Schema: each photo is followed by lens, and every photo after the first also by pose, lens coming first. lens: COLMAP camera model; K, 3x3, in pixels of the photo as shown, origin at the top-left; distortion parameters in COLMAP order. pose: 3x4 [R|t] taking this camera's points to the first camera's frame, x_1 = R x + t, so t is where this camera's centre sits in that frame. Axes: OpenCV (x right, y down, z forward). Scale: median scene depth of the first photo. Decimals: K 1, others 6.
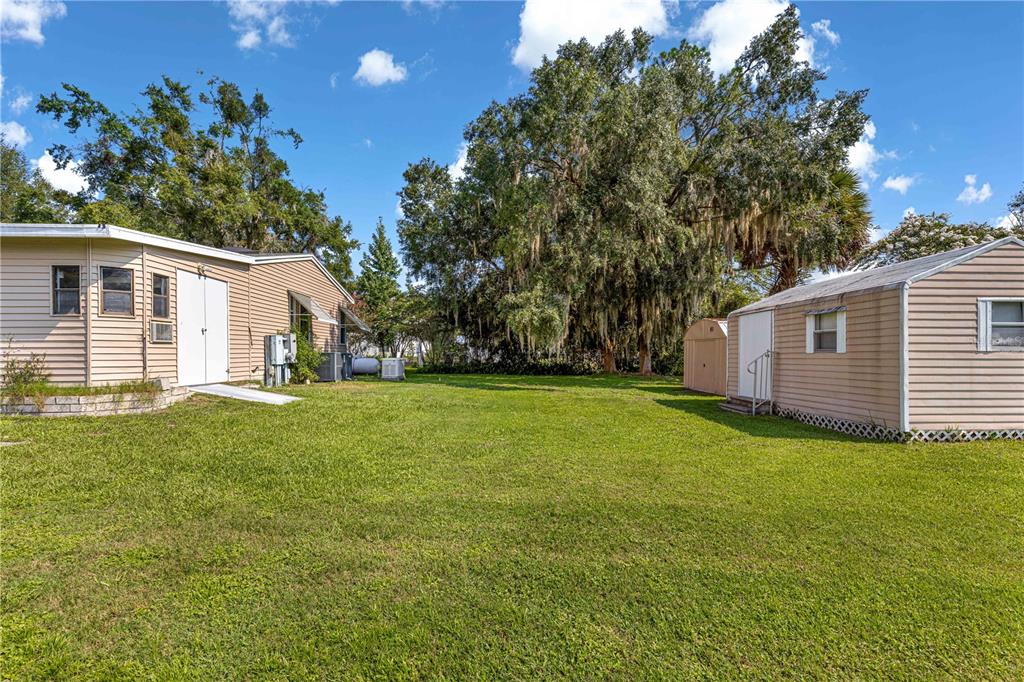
lens RADIAL K [[473.3, 0, 520.0], [0, 473.3, 341.1], [0, 0, 1]] dist [0.009168, -0.001632]
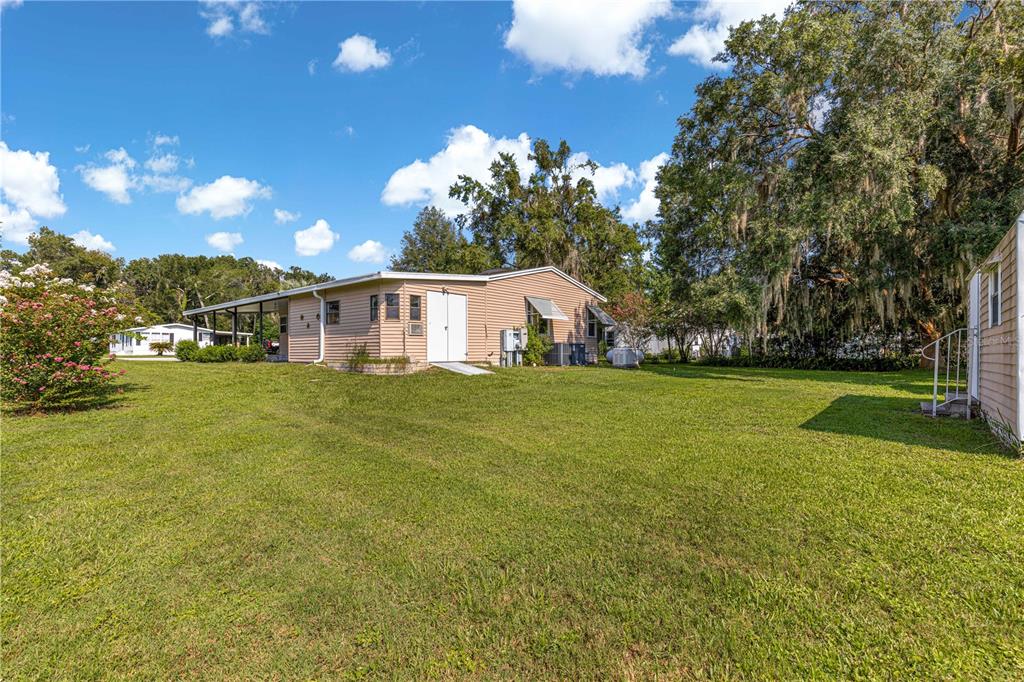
lens RADIAL K [[473.3, 0, 520.0], [0, 473.3, 341.1], [0, 0, 1]] dist [0.009168, -0.001632]
pose [[0.715505, -0.016727, -0.698407, 0.449787], [0.019872, 0.999796, -0.003587, 0.024482], [0.698325, -0.011312, 0.715692, 0.034119]]
